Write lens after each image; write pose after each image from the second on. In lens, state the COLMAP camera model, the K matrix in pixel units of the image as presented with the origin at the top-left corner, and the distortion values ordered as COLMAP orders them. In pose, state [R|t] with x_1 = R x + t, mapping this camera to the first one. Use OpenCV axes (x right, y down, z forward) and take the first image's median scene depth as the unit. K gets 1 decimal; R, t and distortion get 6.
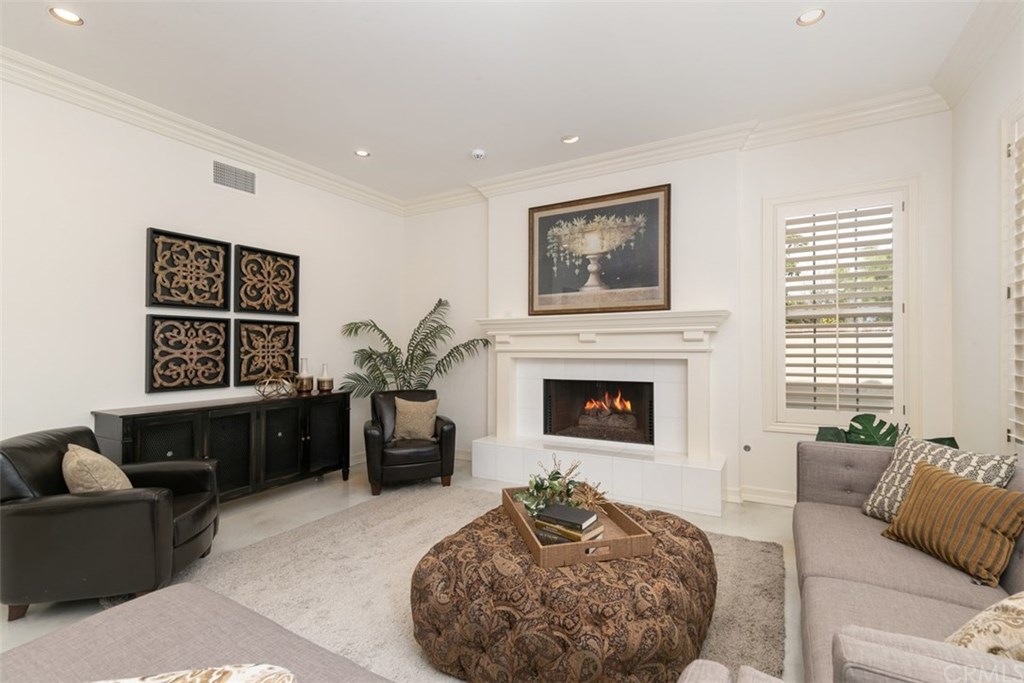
lens RADIAL K [[462.3, 0, 512.0], [0, 462.3, 341.5], [0, 0, 1]] dist [0.002718, 0.000005]
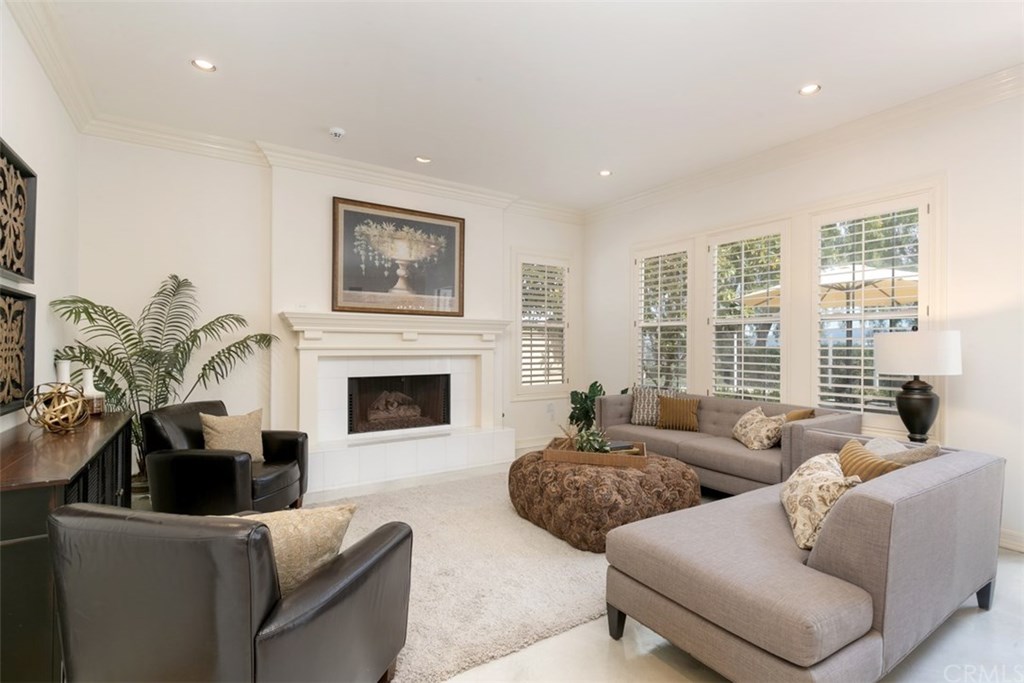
lens RADIAL K [[485.0, 0, 534.3], [0, 485.0, 347.1], [0, 0, 1]] dist [-0.001842, -0.000031]
pose [[0.432452, 0.004955, 0.901643, -0.748923], [-0.015461, 0.999879, 0.001921, 0.009963], [-0.901524, -0.014771, 0.432476, 0.225759]]
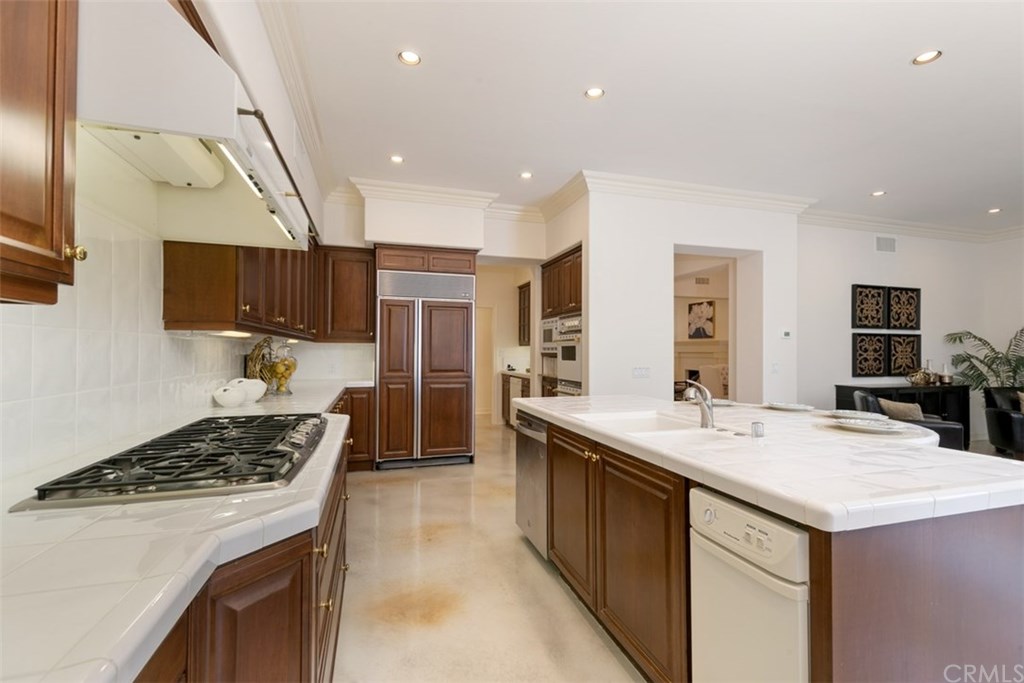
lens RADIAL K [[462.3, 0, 512.0], [0, 462.3, 341.5], [0, 0, 1]] dist [0.002718, 0.000005]
pose [[0.731295, -0.007423, -0.682021, -0.423528], [0.001214, 0.999953, -0.009582, -0.007885], [0.682060, 0.006179, 0.731270, -0.950066]]
